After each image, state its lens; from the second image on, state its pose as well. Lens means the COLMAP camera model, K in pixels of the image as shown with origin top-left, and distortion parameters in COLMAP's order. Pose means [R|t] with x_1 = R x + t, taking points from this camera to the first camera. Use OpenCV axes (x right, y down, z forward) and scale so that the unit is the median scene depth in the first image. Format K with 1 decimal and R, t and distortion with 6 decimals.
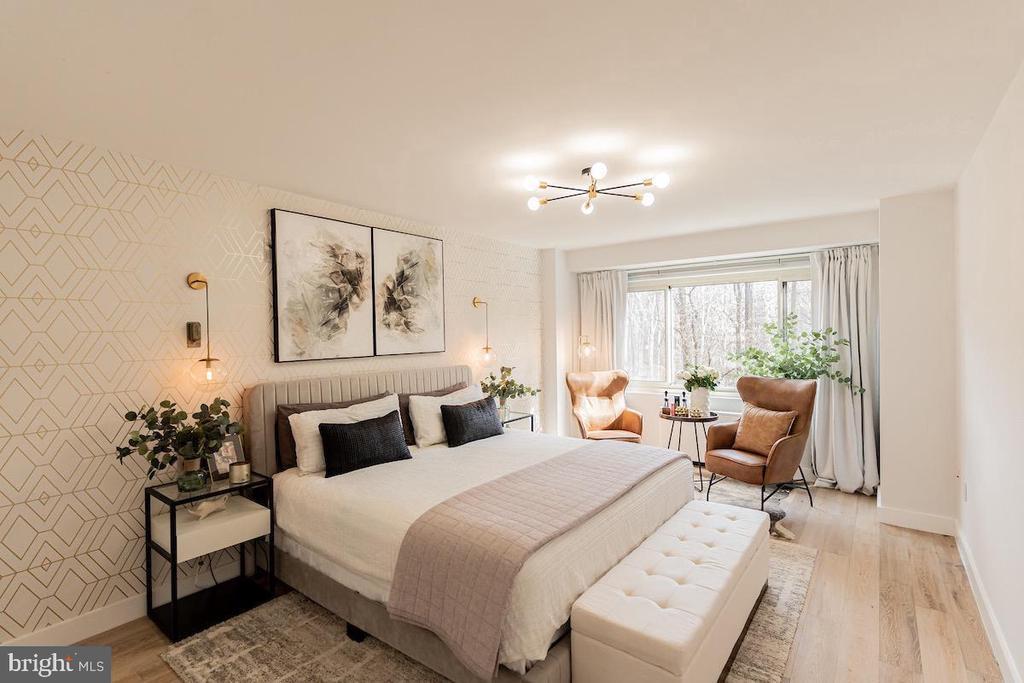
lens RADIAL K [[481.3, 0, 509.1], [0, 481.3, 338.8], [0, 0, 1]] dist [0.001072, 0.000363]
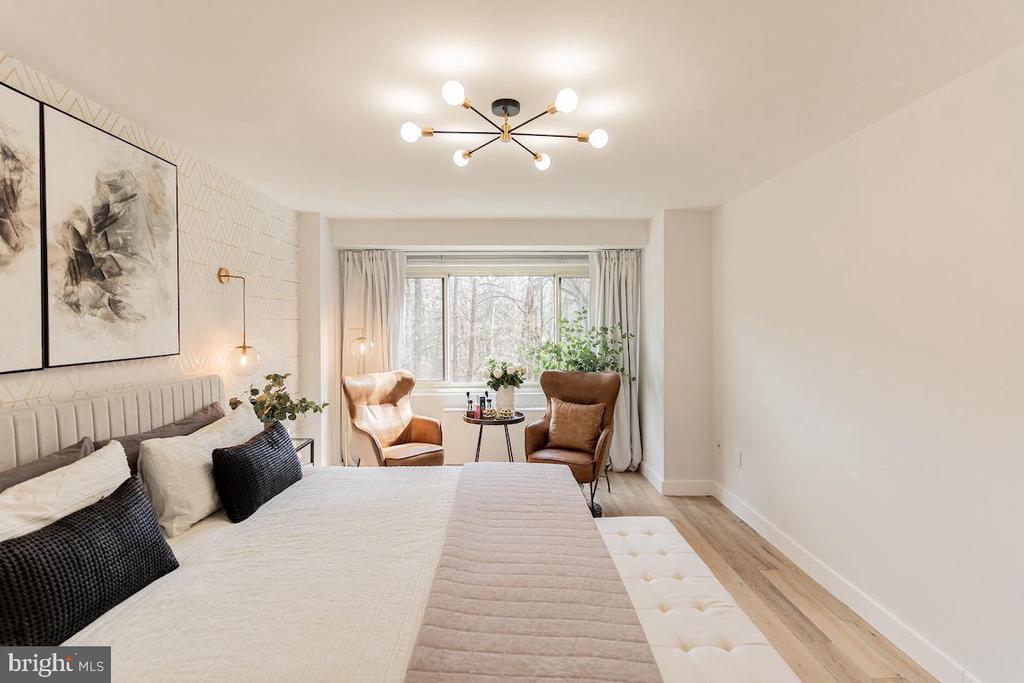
lens RADIAL K [[486.1, 0, 509.6], [0, 486.1, 327.1], [0, 0, 1]] dist [0.000371, 0.000982]
pose [[0.780767, 0.007233, 0.624780, -0.213167], [-0.001065, 0.999947, -0.010246, -0.001073], [-0.624821, 0.007335, 0.780734, 0.312951]]
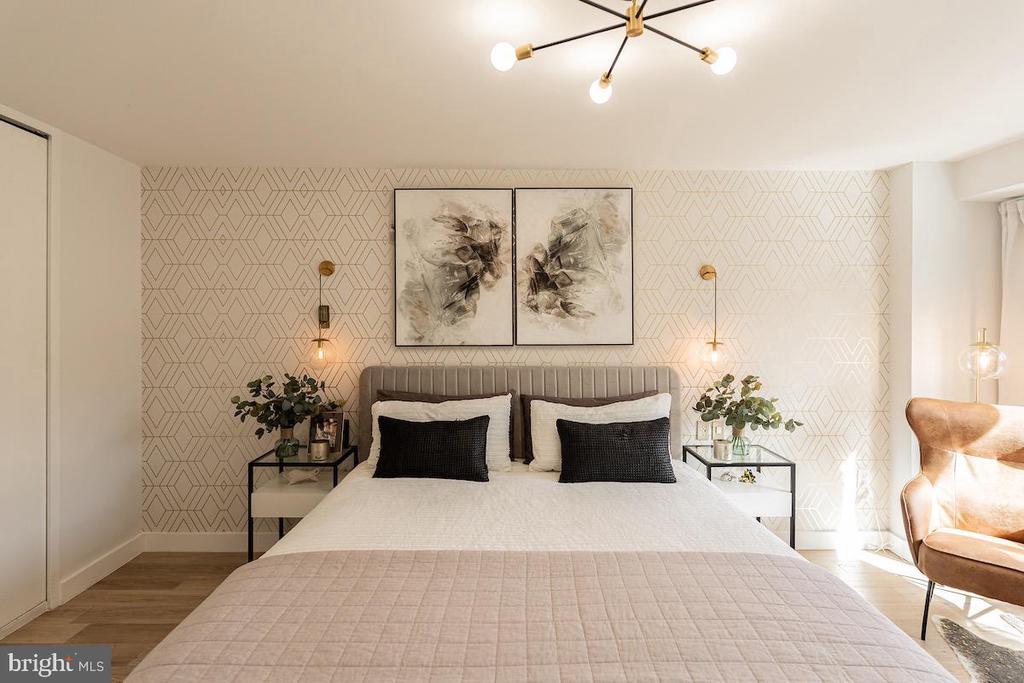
lens RADIAL K [[485.8, 0, 500.0], [0, 485.8, 321.6], [0, 0, 1]] dist [-0.001578, -0.000042]
pose [[0.617685, 0.018514, -0.786208, 0.344745], [-0.019510, 0.999776, 0.008215, -0.010478], [0.786184, 0.010265, 0.617907, 0.452493]]
